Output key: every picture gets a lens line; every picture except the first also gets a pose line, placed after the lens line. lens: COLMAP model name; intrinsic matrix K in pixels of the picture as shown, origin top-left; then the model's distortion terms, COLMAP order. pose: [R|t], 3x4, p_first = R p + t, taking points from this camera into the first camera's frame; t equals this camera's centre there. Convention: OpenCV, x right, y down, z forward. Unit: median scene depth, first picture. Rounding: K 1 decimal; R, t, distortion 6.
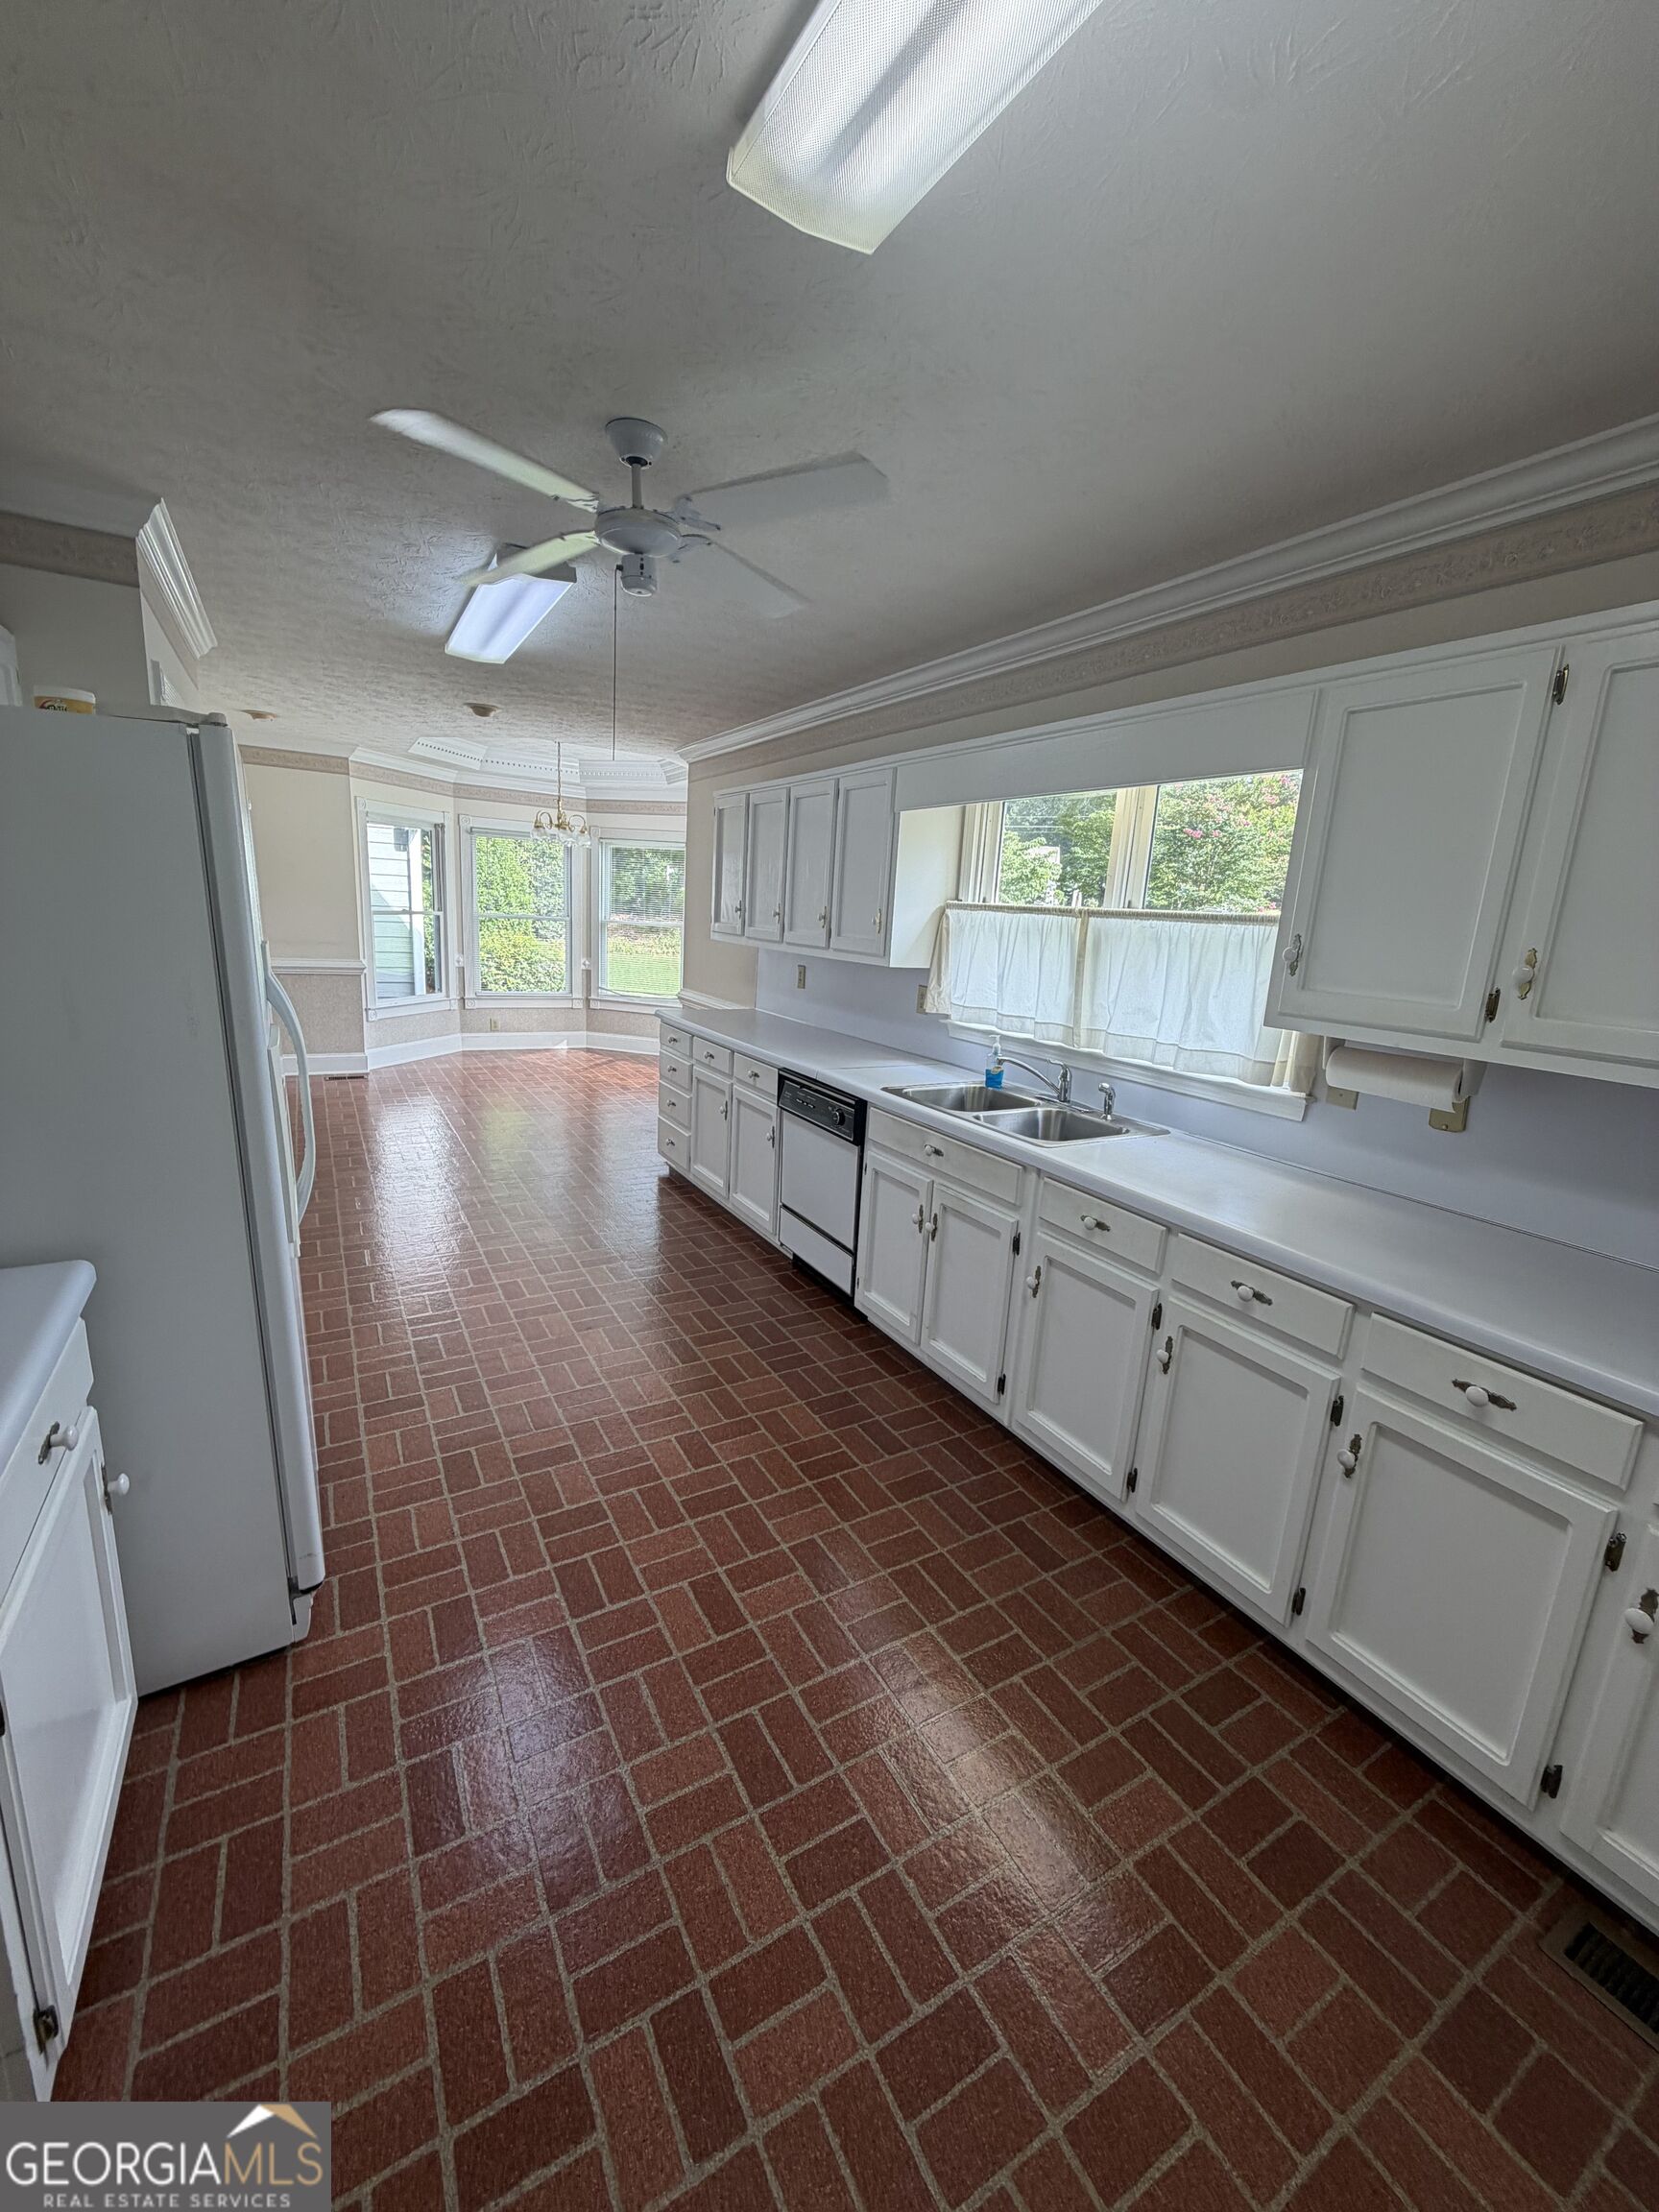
lens RADIAL K [[882.8, 0, 835.7], [0, 882.8, 1116.0], [0, 0, 1]] dist [-0.001719, -0.000196]
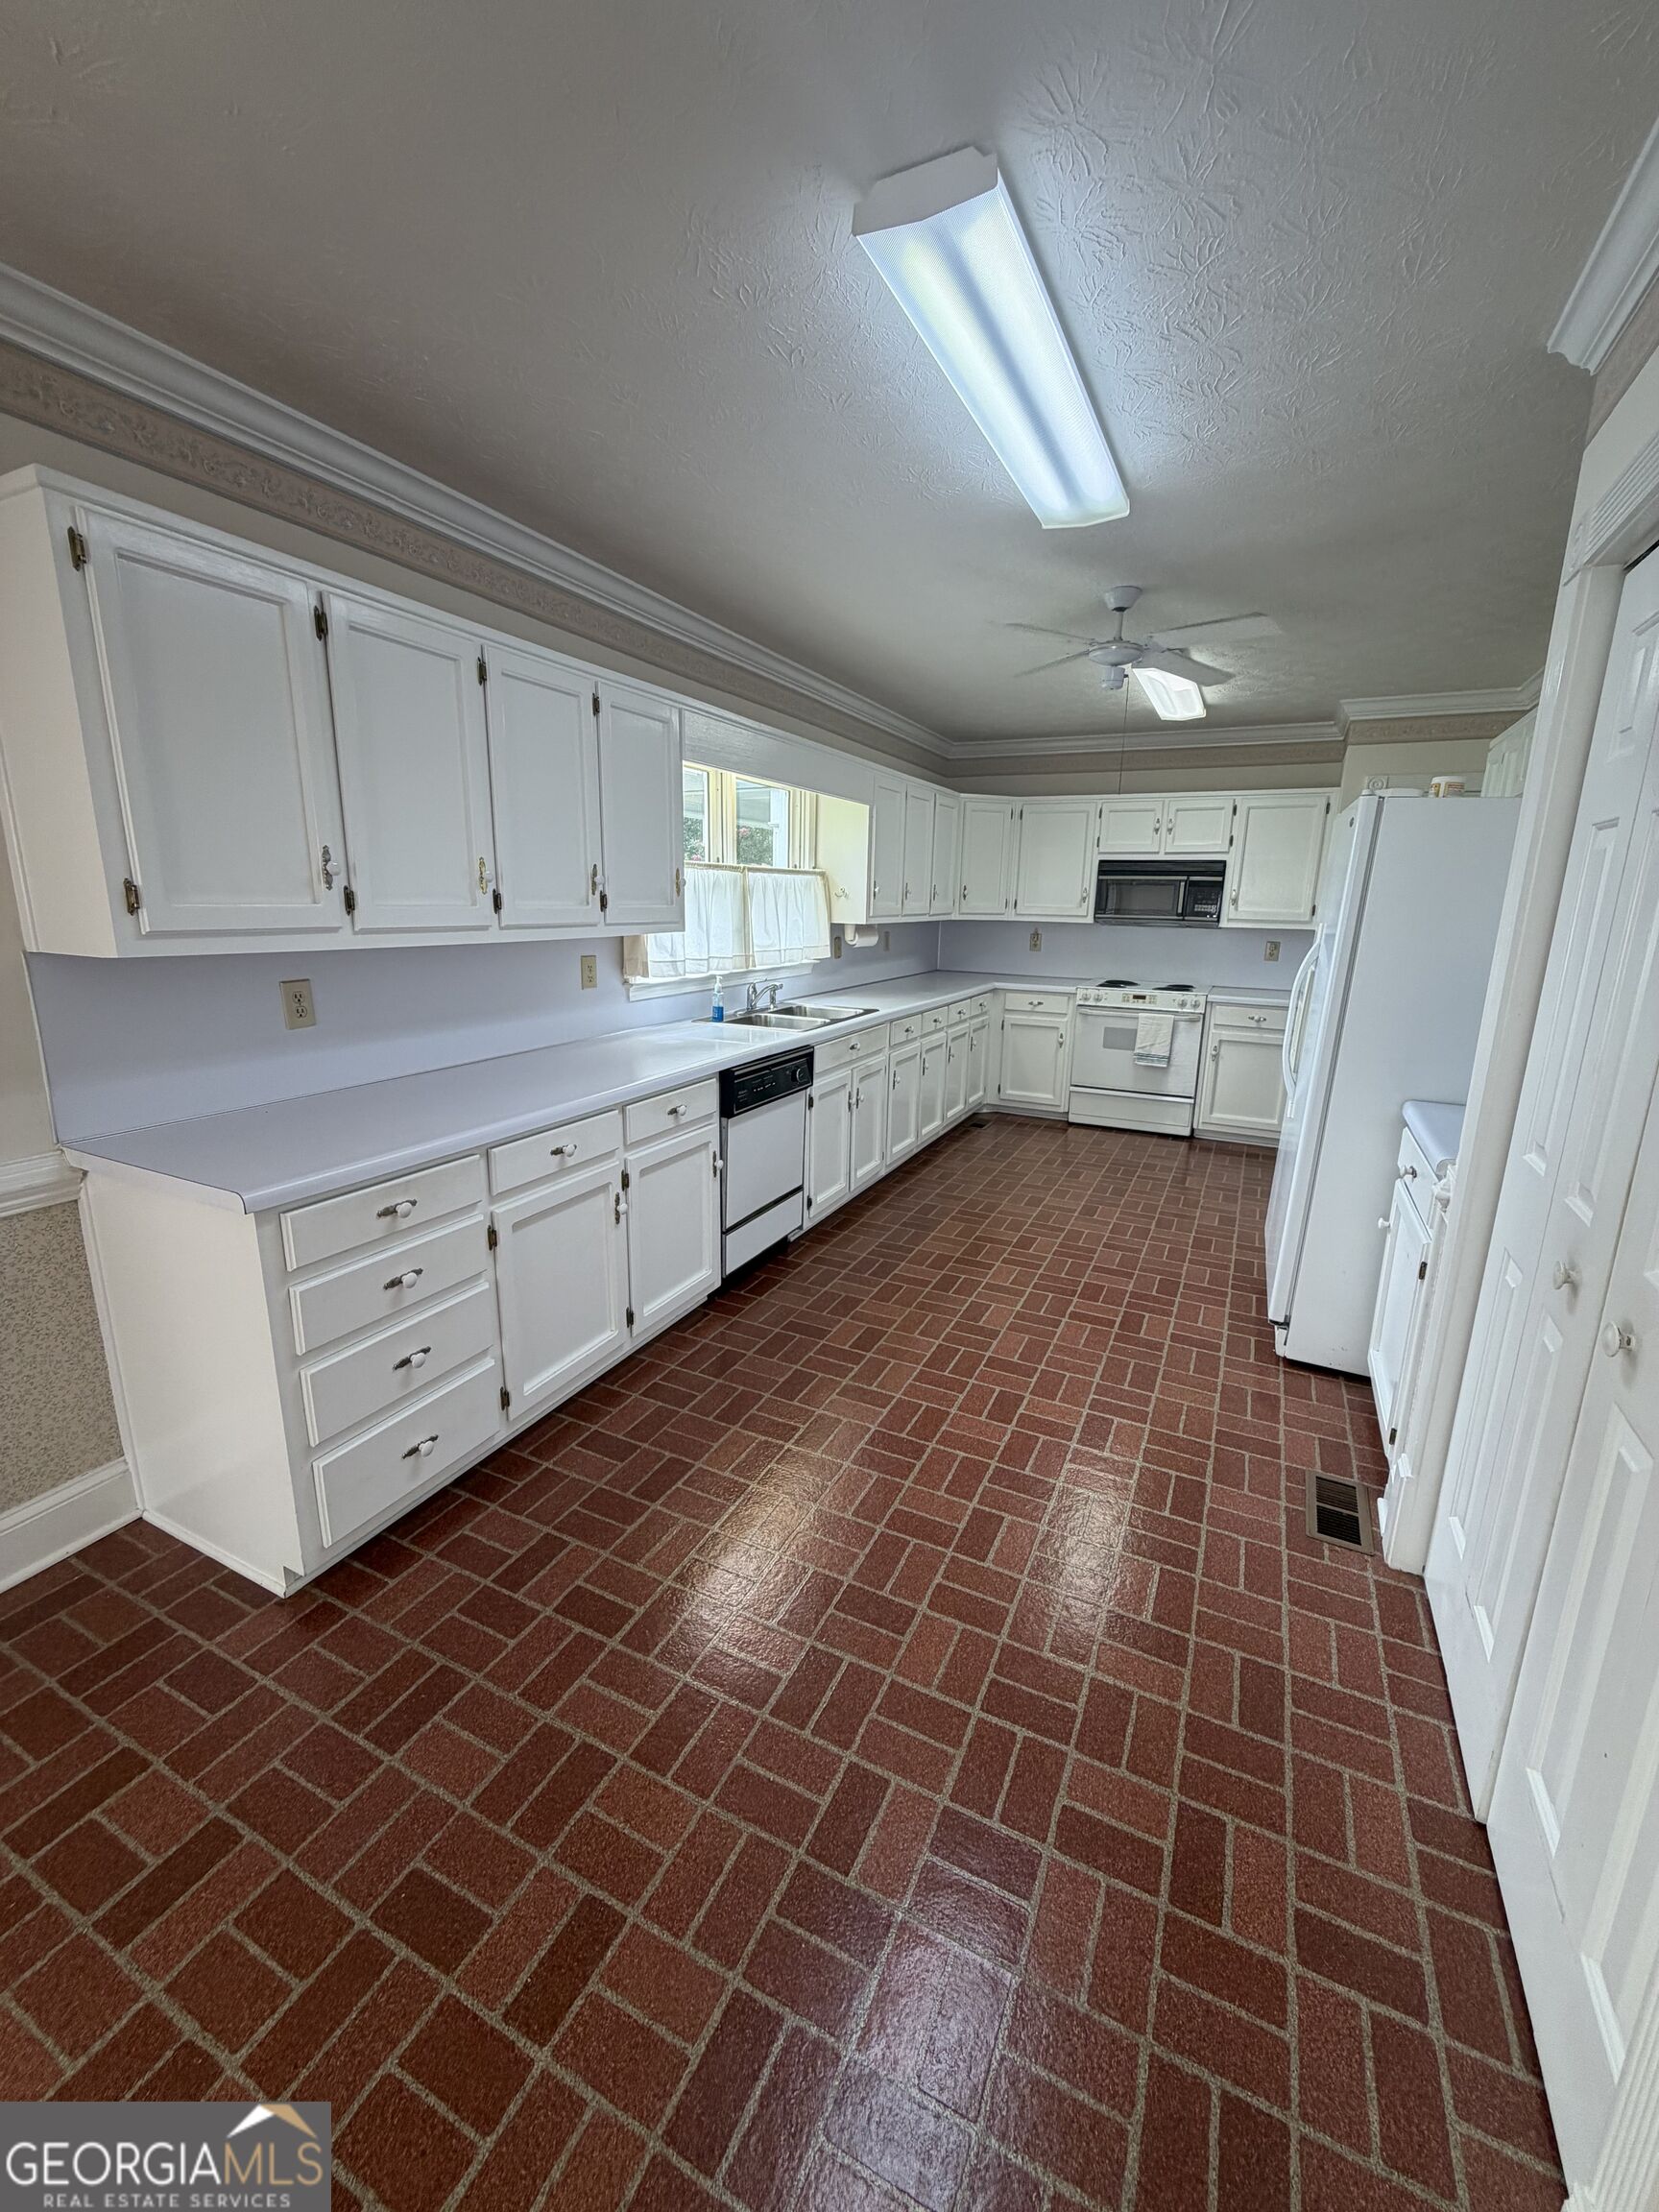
lens RADIAL K [[882.8, 0, 831.1], [0, 882.8, 1097.7], [0, 0, 1]] dist [-0.001719, -0.000196]
pose [[-0.551963, -0.258639, 0.792744, -1.062566], [0.133930, 0.910842, 0.390421, -0.465600], [-0.823043, 0.321670, -0.468112, 1.818464]]
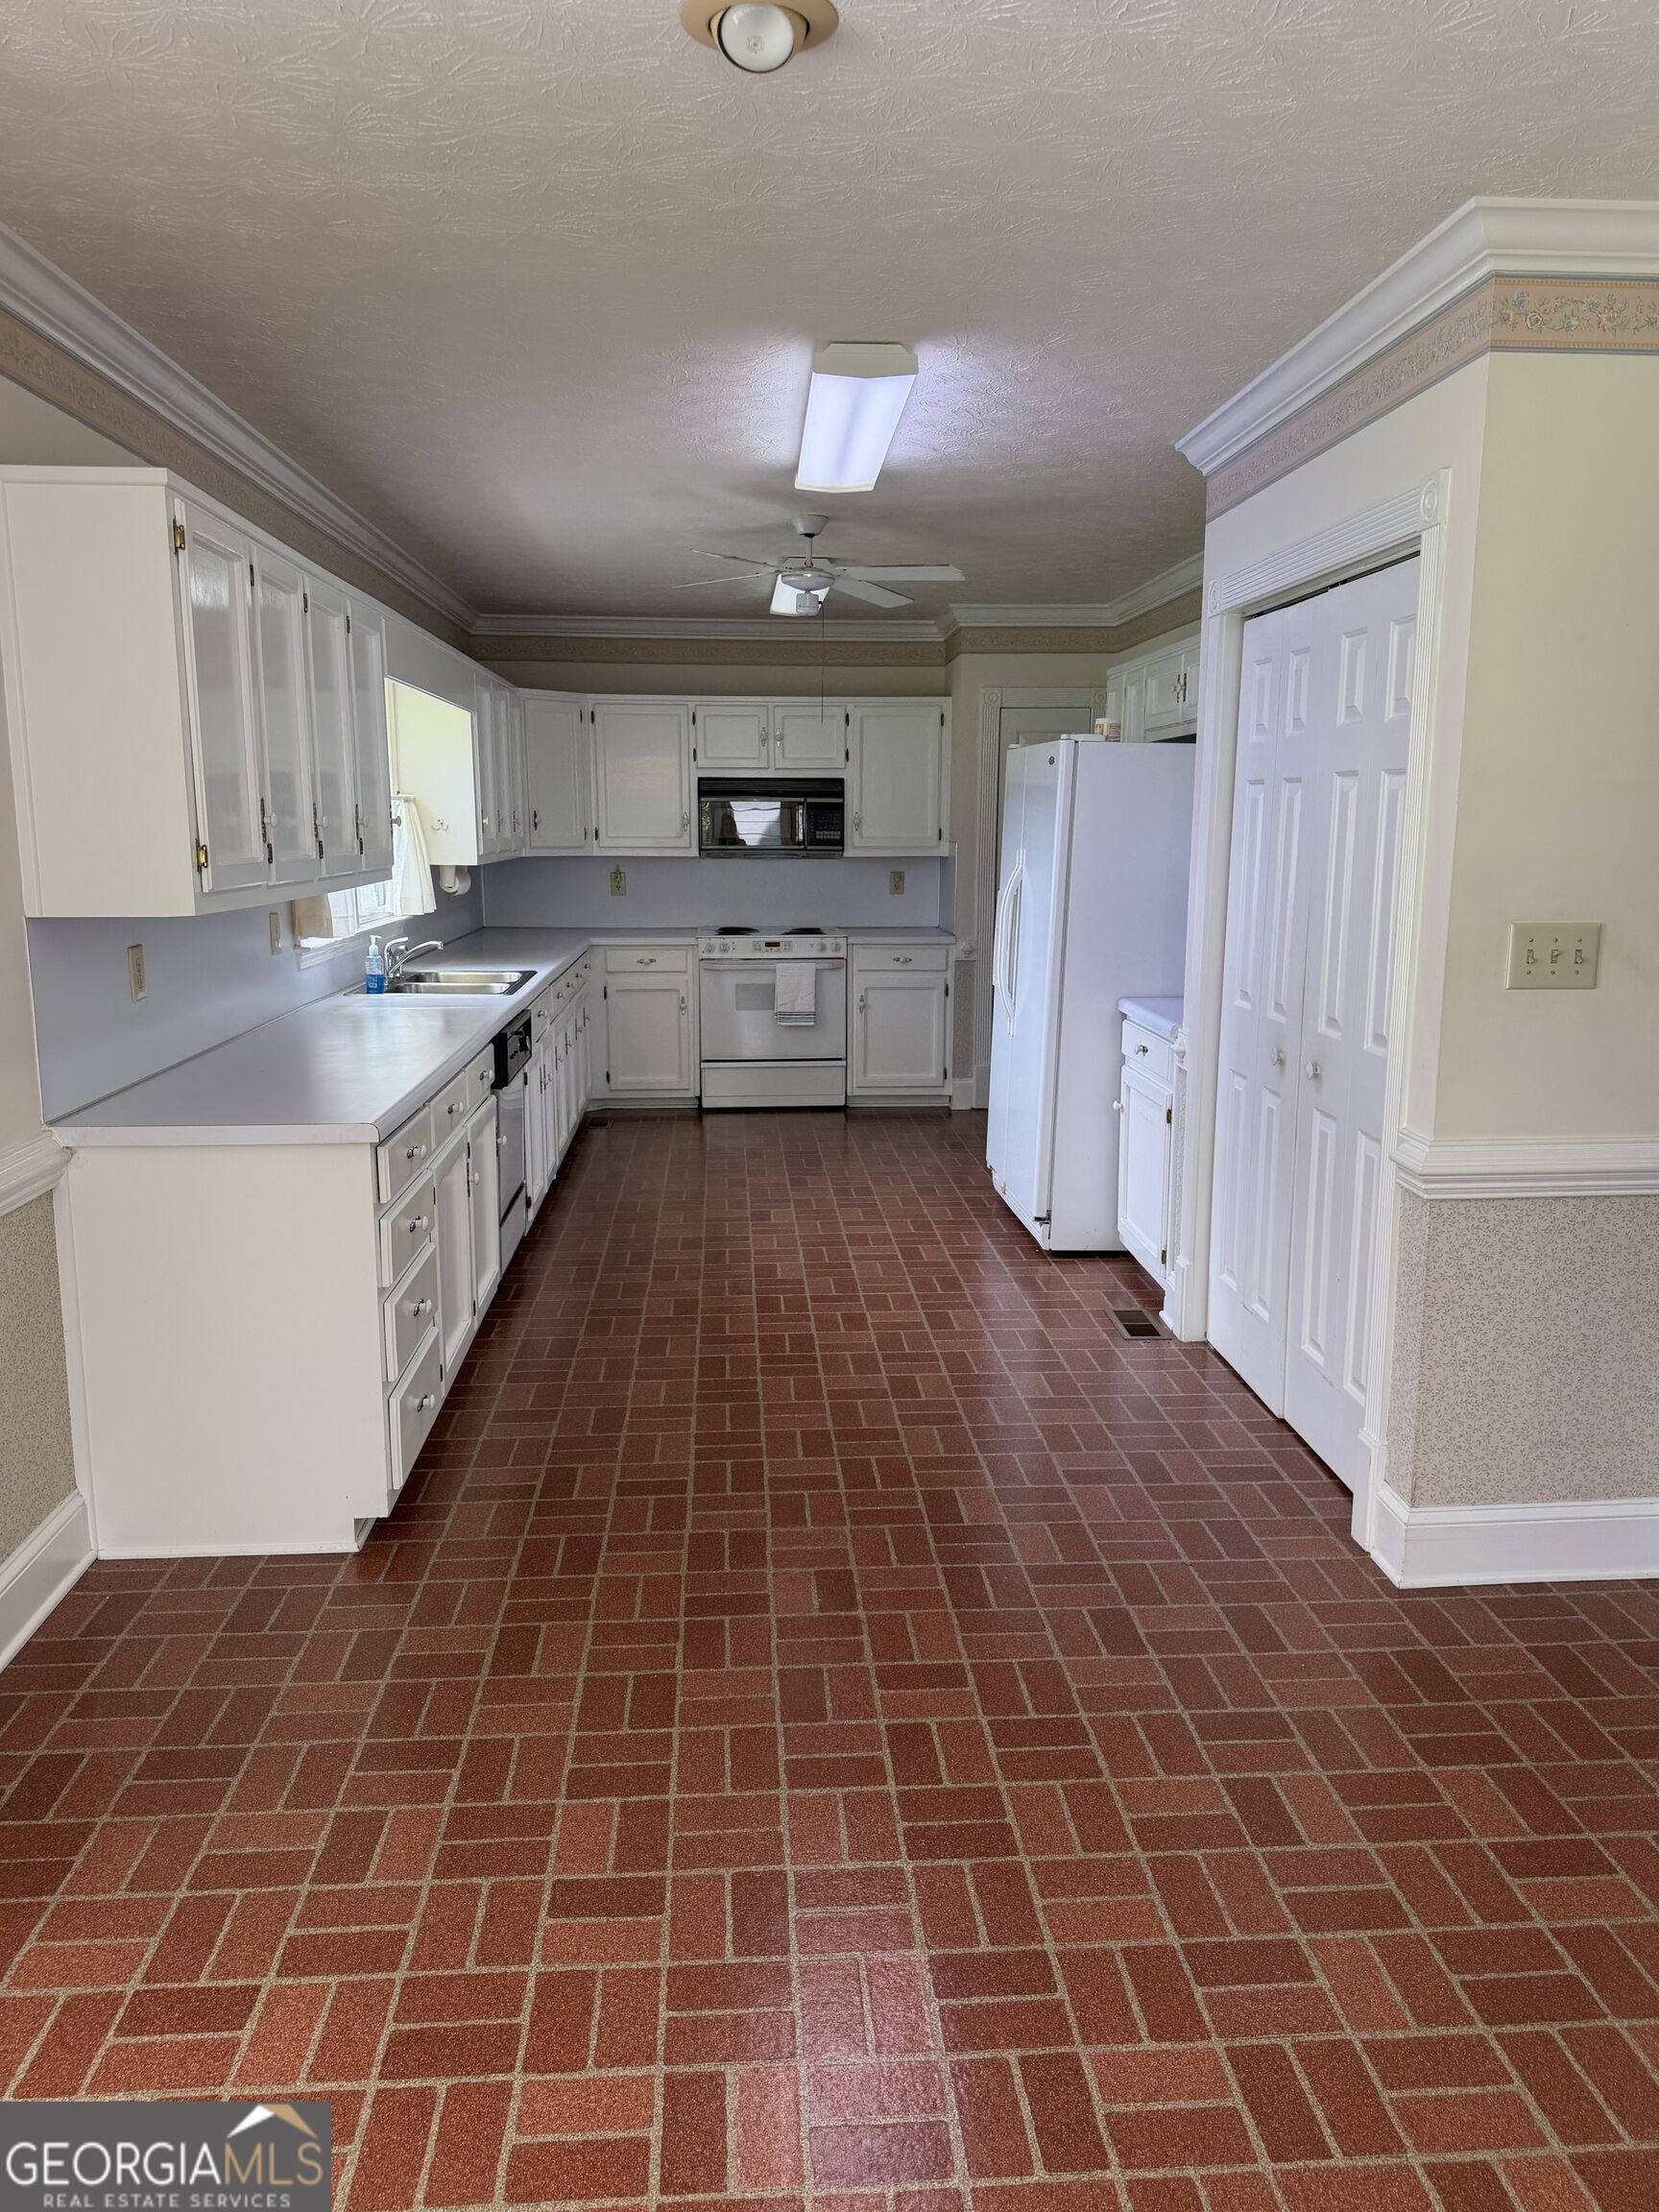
lens RADIAL K [[1545.1, 0, 826.8], [0, 1545.1, 1101.7], [0, 0, 1]] dist [0.104277, -0.000222]
pose [[-0.892200, -0.144375, 0.427944, -1.179279], [0.044222, 0.915051, 0.400908, -0.693375], [-0.449471, 0.376614, -0.810023, 2.677148]]
